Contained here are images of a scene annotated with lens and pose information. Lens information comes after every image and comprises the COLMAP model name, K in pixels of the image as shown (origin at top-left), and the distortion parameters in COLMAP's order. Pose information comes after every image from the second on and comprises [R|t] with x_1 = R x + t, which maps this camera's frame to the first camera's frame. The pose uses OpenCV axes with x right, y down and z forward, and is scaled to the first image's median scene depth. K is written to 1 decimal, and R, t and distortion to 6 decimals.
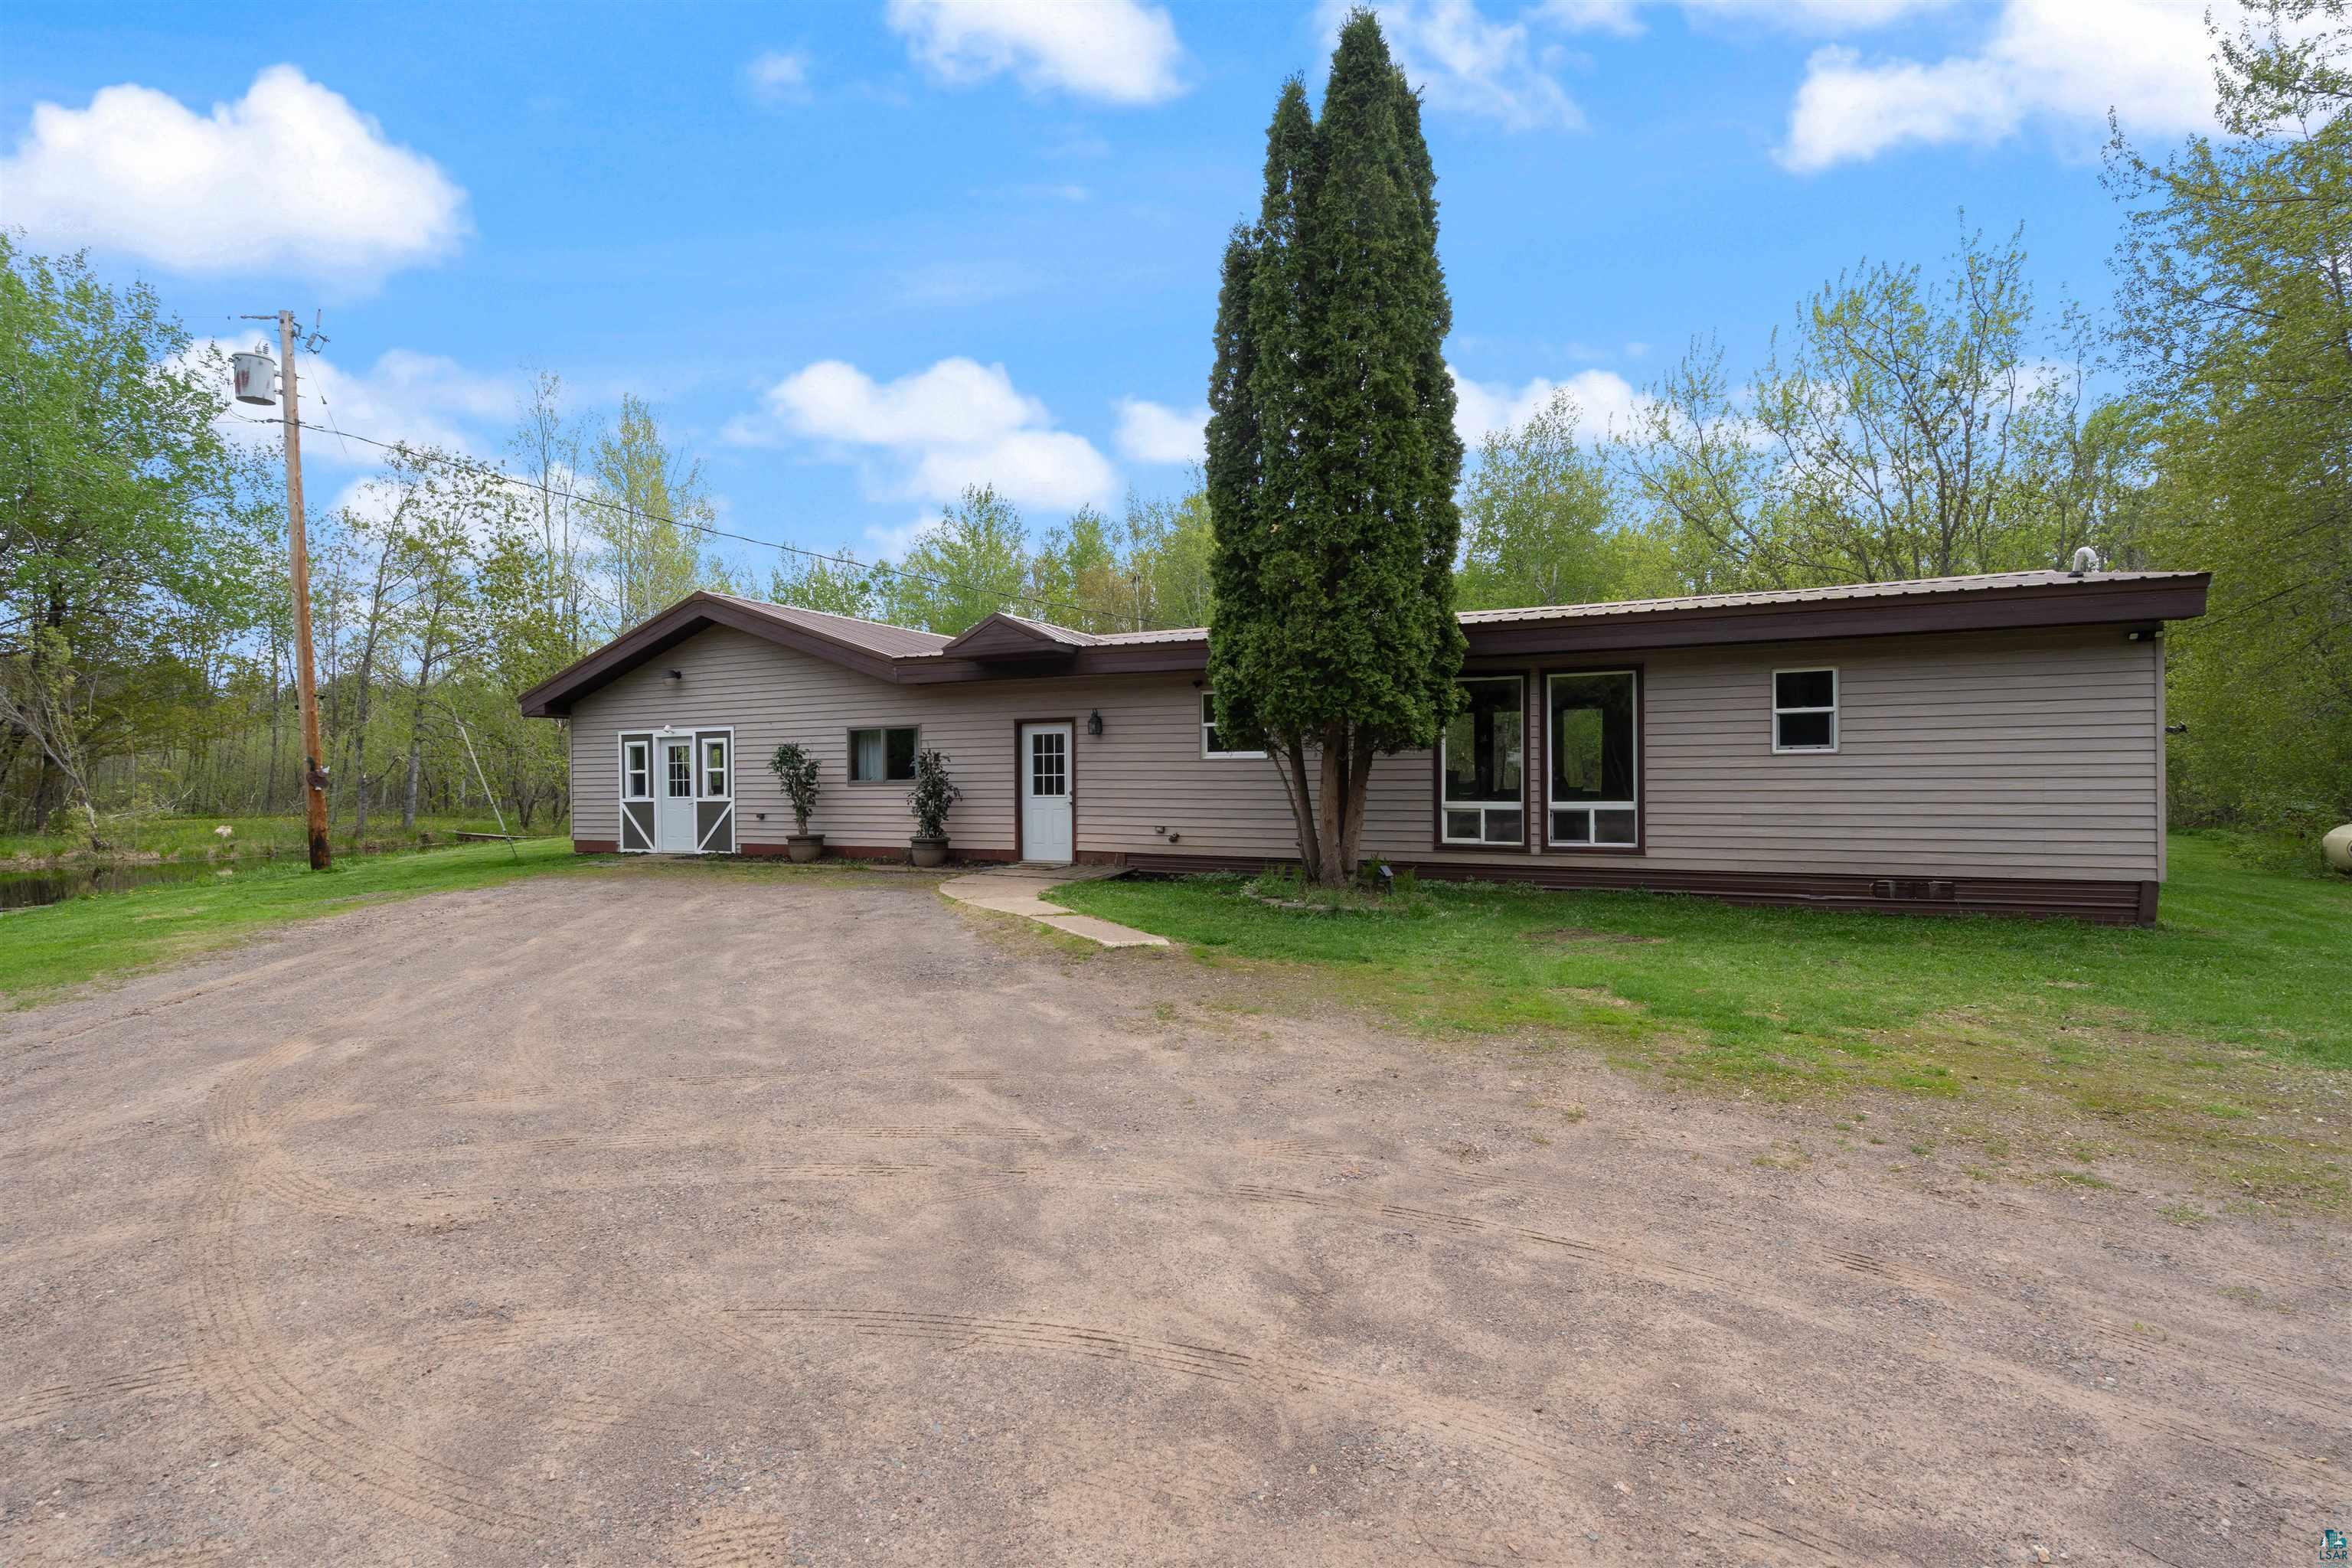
lens RADIAL K [[1166.8, 0, 1168.3], [0, 1166.8, 790.8], [0, 0, 1]] dist [0.029362, 0.010349]
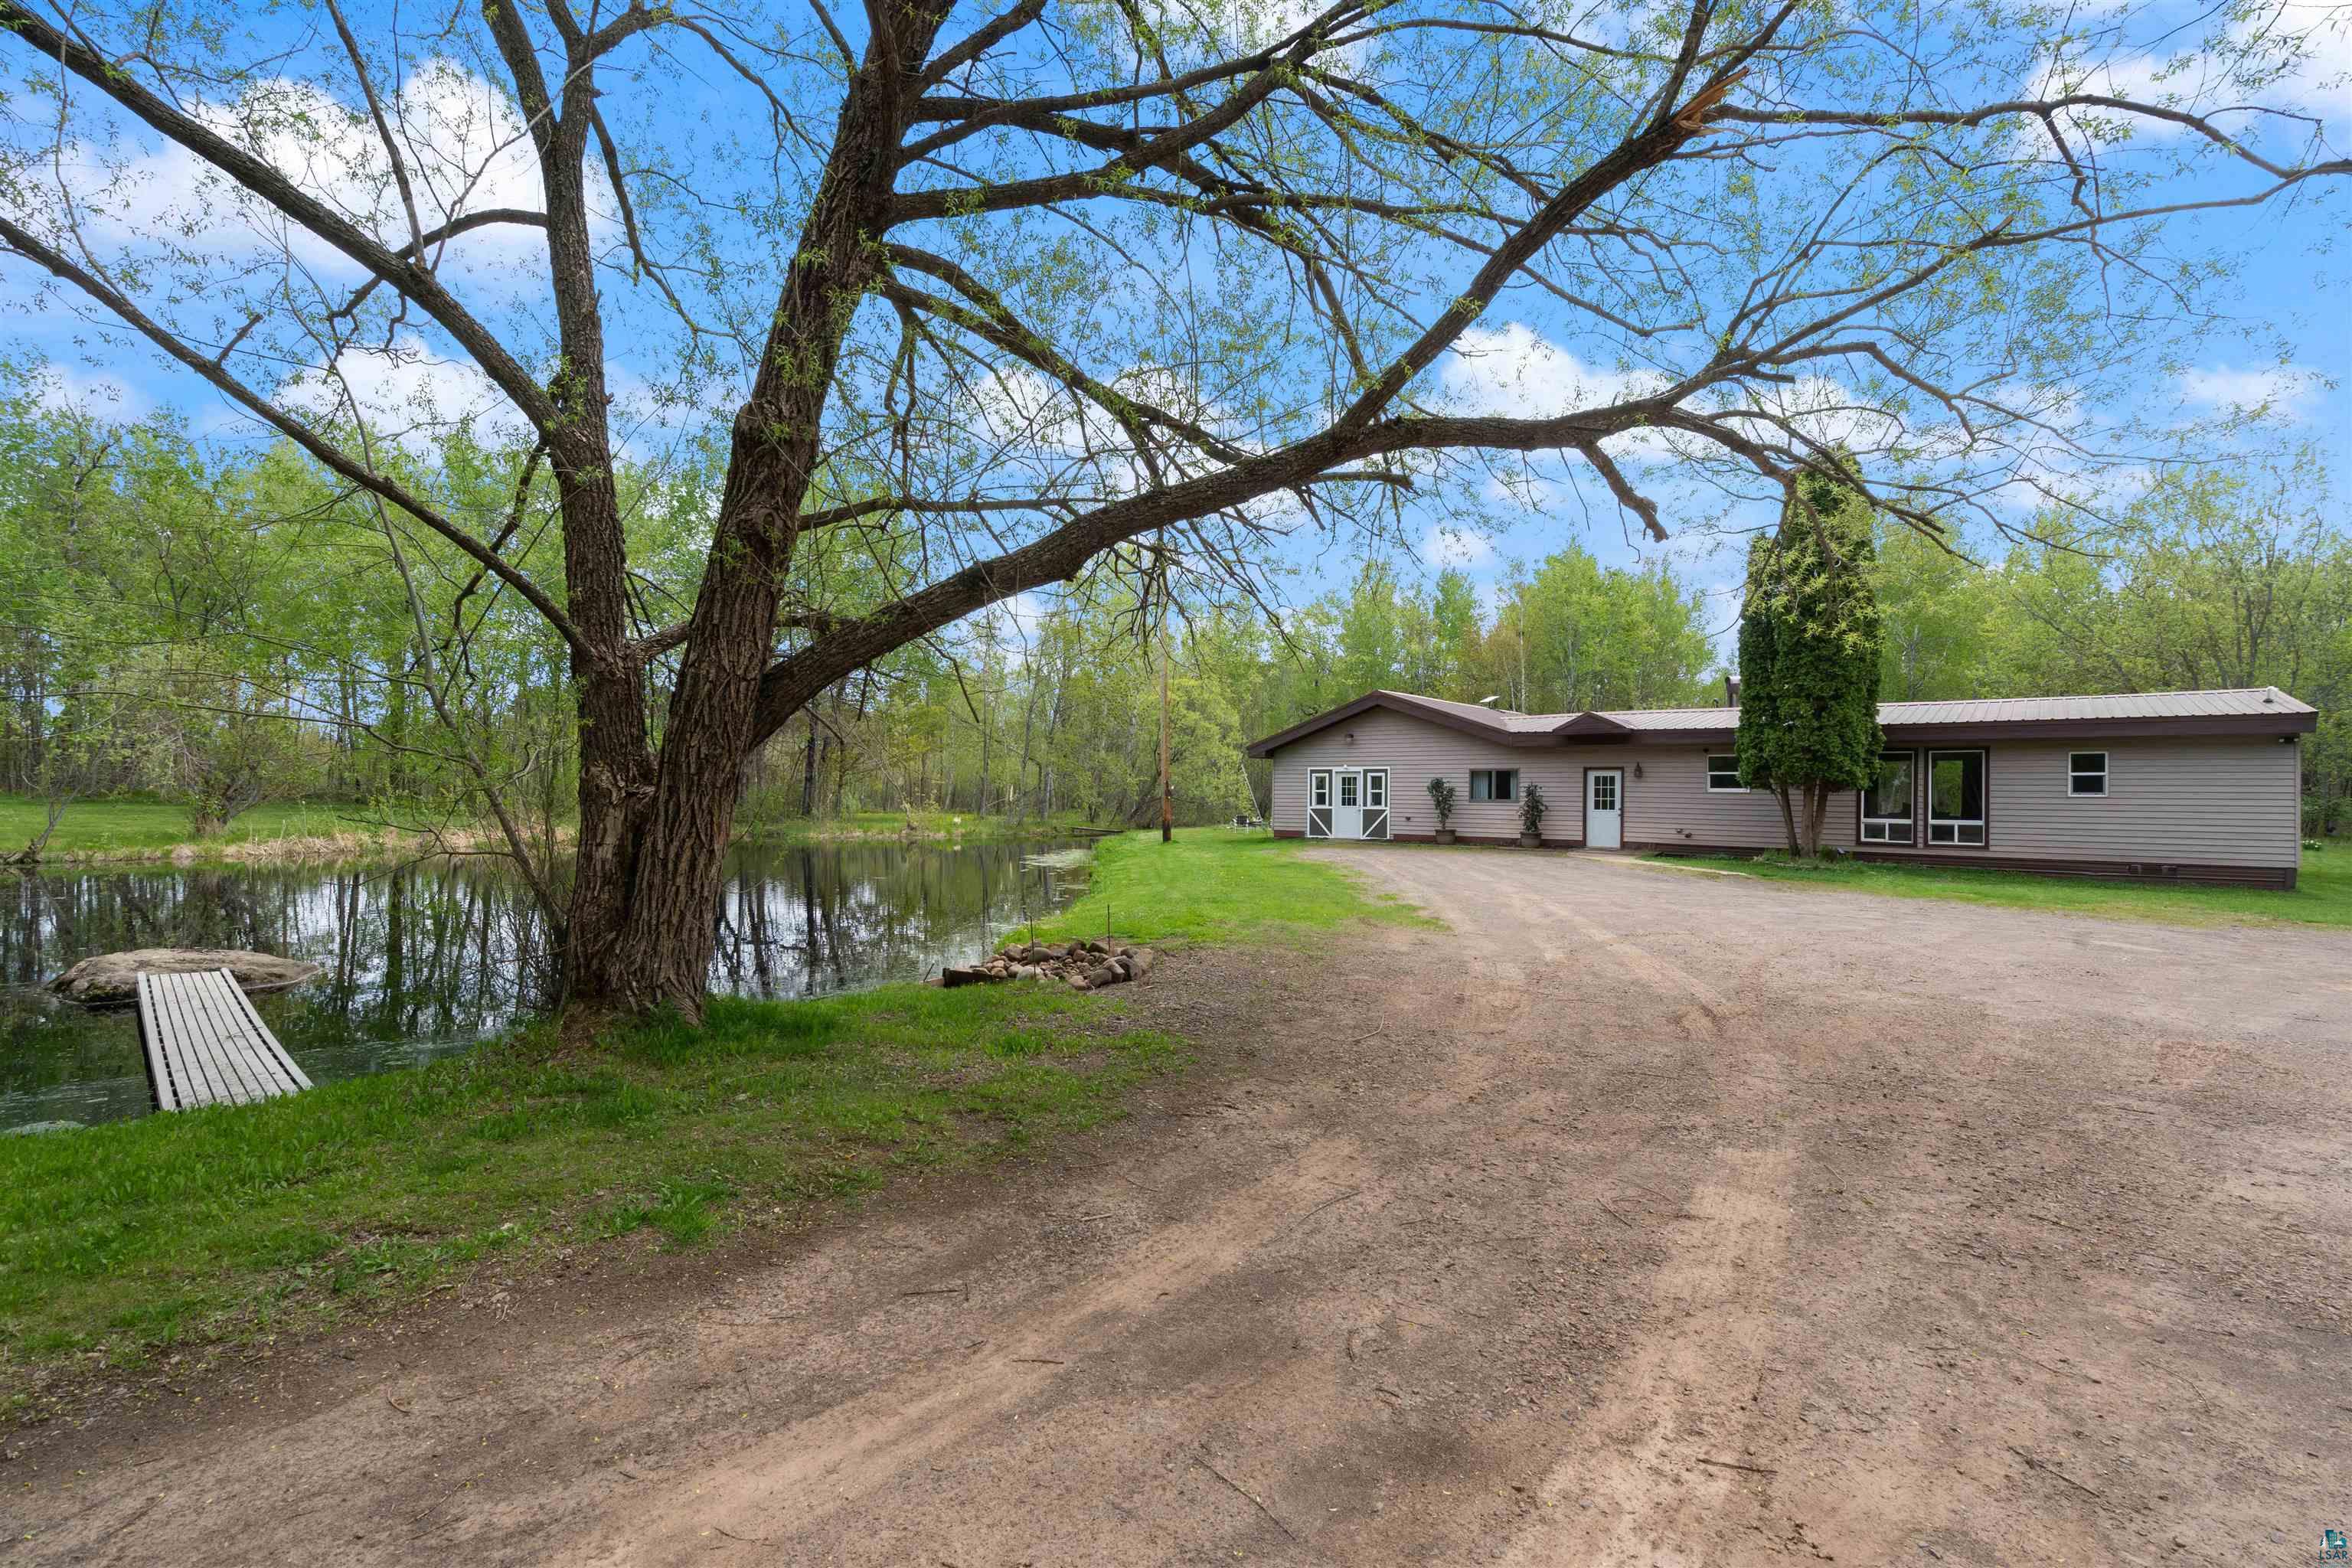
lens RADIAL K [[1166.8, 0, 1168.3], [0, 1166.8, 790.8], [0, 0, 1]] dist [0.029362, 0.010349]
pose [[0.972253, 0.018412, -0.233205, -0.336001], [-0.021291, 0.999725, -0.009833, 0.006223], [0.232959, 0.014525, 0.972378, -0.902921]]
